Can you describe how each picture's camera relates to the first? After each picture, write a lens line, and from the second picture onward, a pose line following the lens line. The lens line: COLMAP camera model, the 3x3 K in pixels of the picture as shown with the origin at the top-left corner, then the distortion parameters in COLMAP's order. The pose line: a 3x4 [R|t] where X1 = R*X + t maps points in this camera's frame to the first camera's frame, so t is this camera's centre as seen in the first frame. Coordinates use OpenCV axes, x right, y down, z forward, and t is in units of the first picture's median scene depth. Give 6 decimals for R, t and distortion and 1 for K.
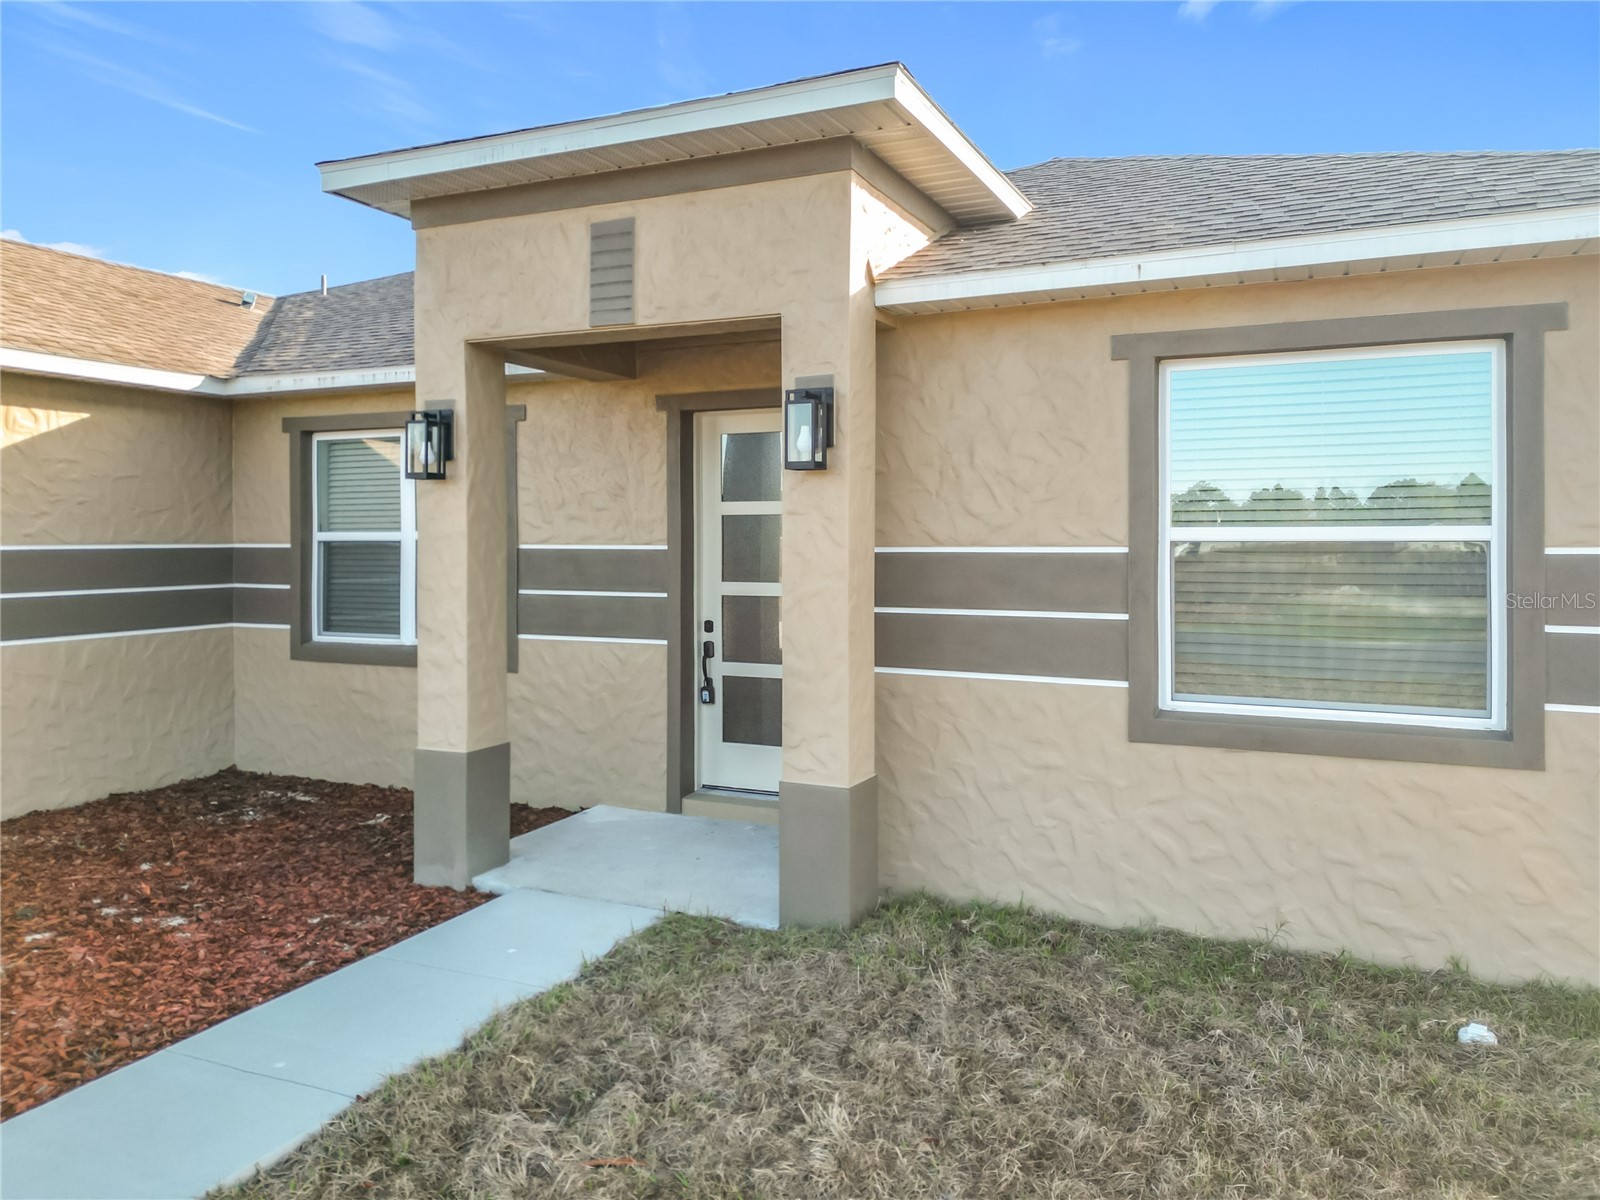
lens RADIAL K [[1173.8, 0, 800.9], [0, 1173.8, 524.4], [0, 0, 1]] dist [0.034327, -0.003096]
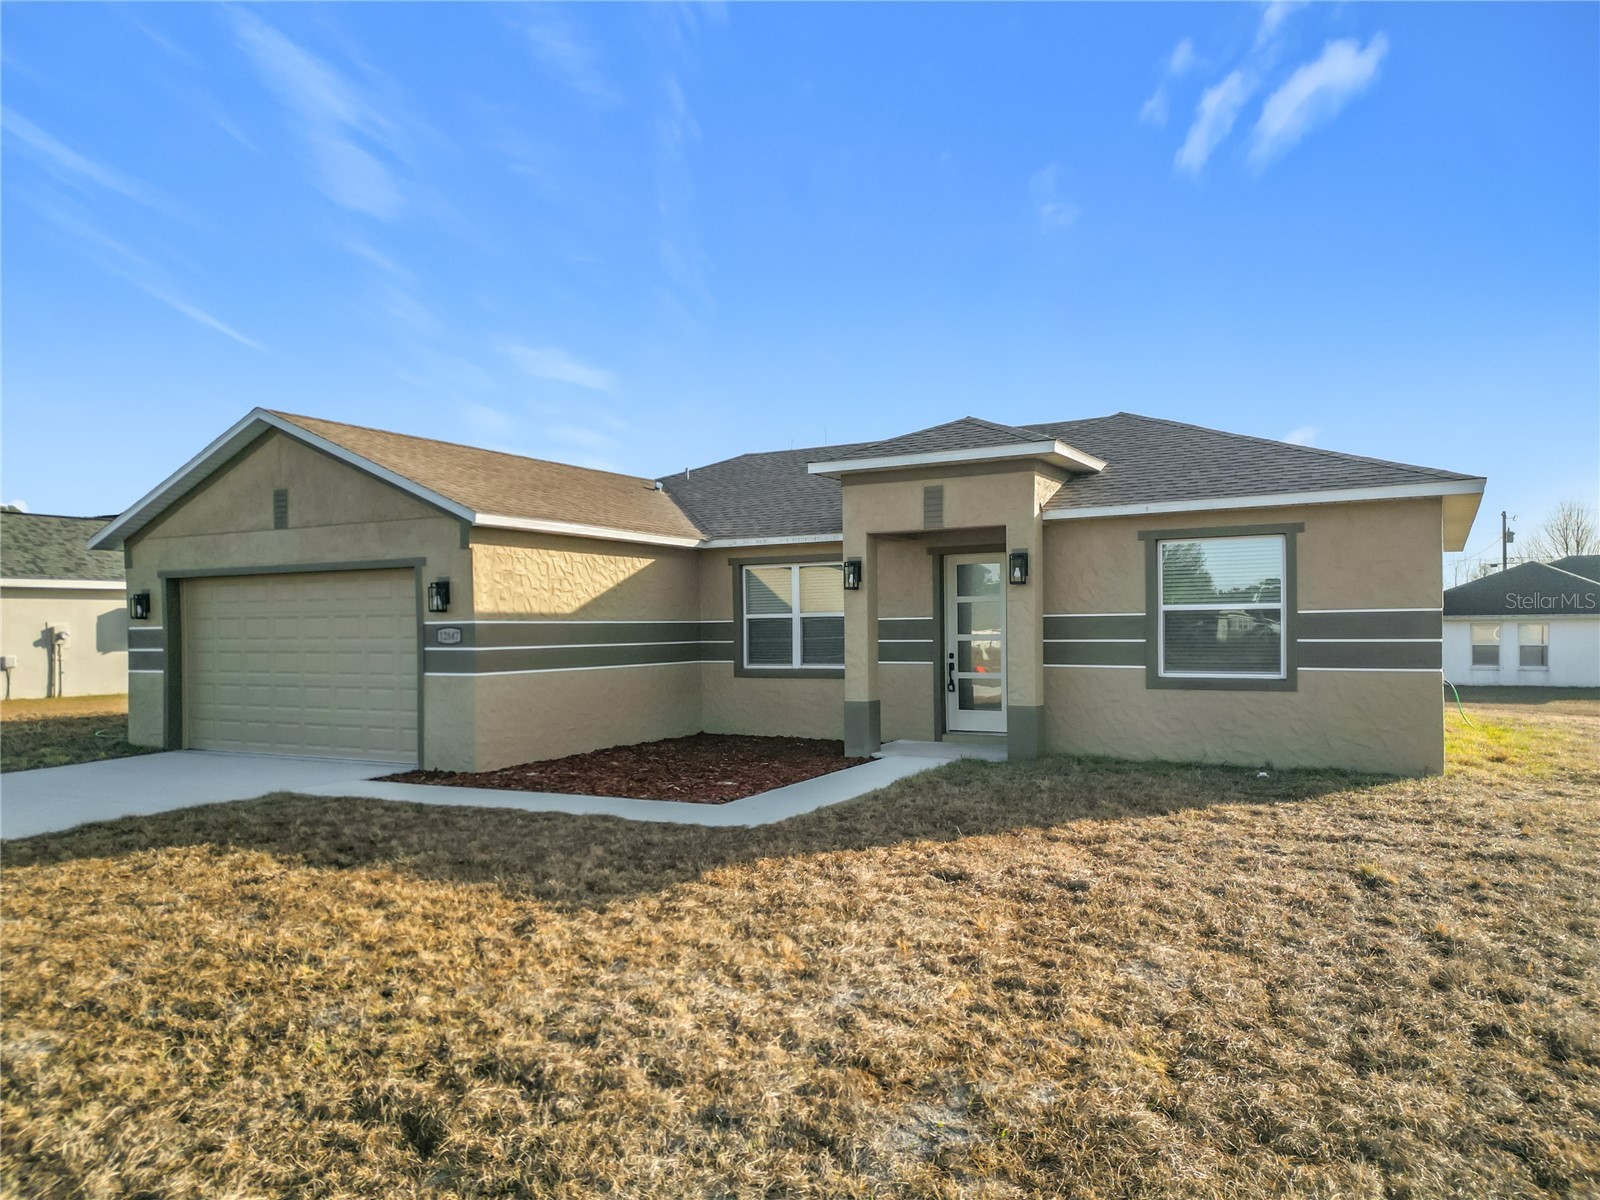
lens RADIAL K [[1101.7, 0, 792.7], [0, 1101.7, 619.8], [0, 0, 1]] dist [0.065677, -0.061013]
pose [[0.996673, -0.010738, -0.080796, -0.272728], [0.011145, 0.999927, 0.004594, 0.012485], [0.080741, -0.005479, 0.996720, -1.365191]]
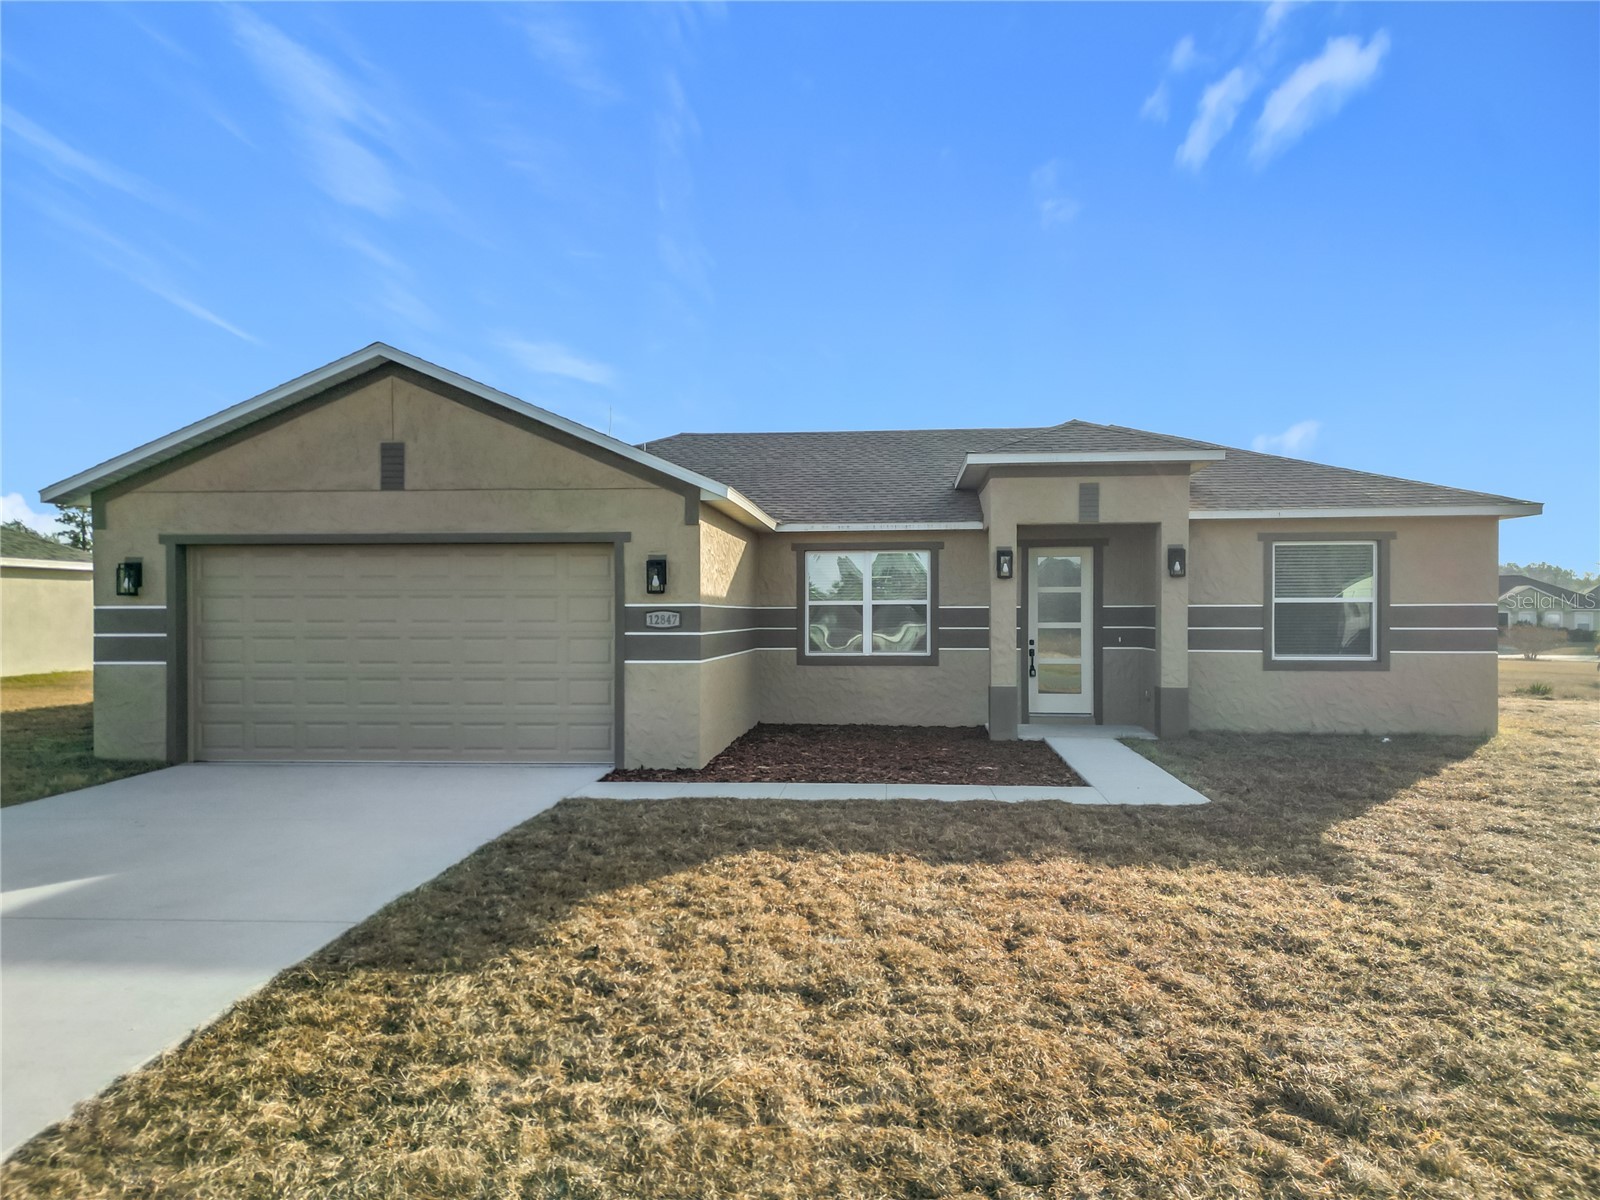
lens RADIAL K [[1101.7, 0, 792.7], [0, 1101.7, 619.8], [0, 0, 1]] dist [0.065677, -0.061013]
pose [[0.946976, -0.001907, 0.321298, -1.613426], [-0.002578, 0.999905, 0.013534, 0.020311], [-0.321294, -0.013645, 0.946881, -1.172421]]
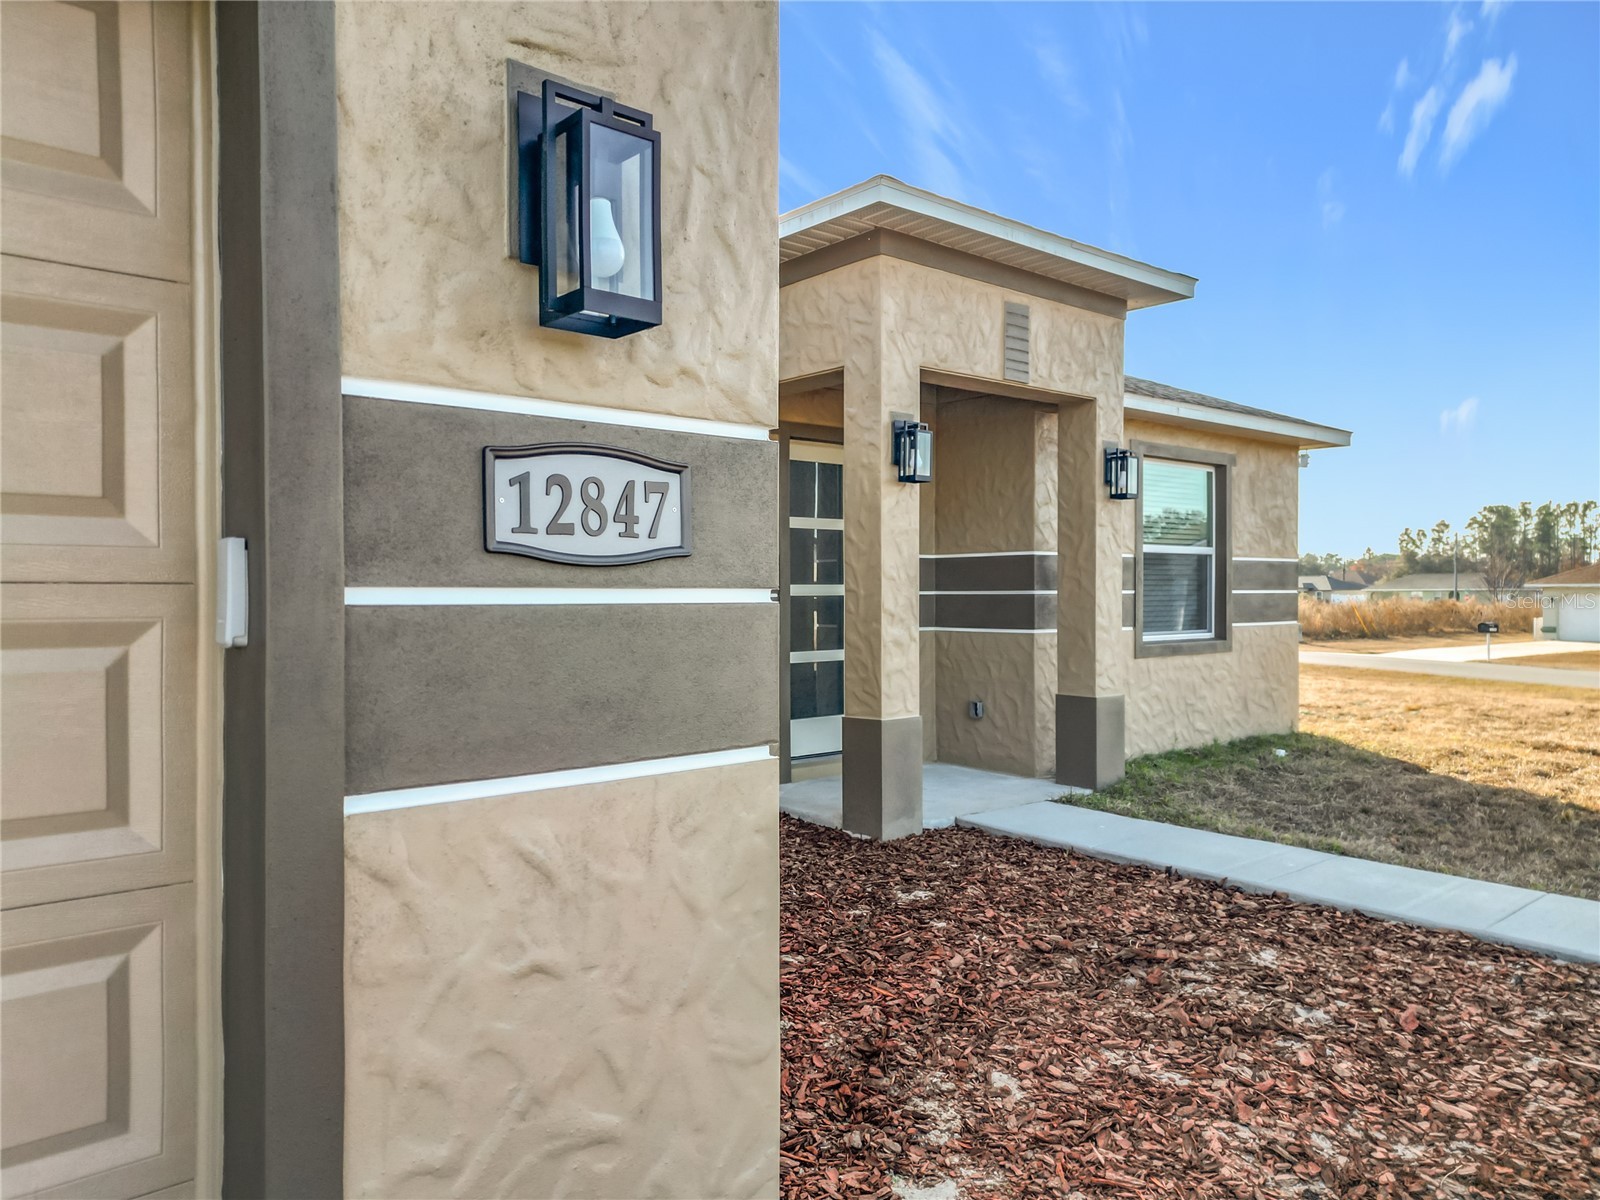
lens RADIAL K [[1127.6, 0, 800.0], [0, 1127.6, 600.0], [0, 0, 1]] dist [0.071424, 0.000271]
pose [[0.415581, -0.005151, 0.909542, -1.461139], [-0.005417, 0.999952, 0.008138, 0.073681], [-0.909540, -0.008309, 0.415533, 0.685036]]
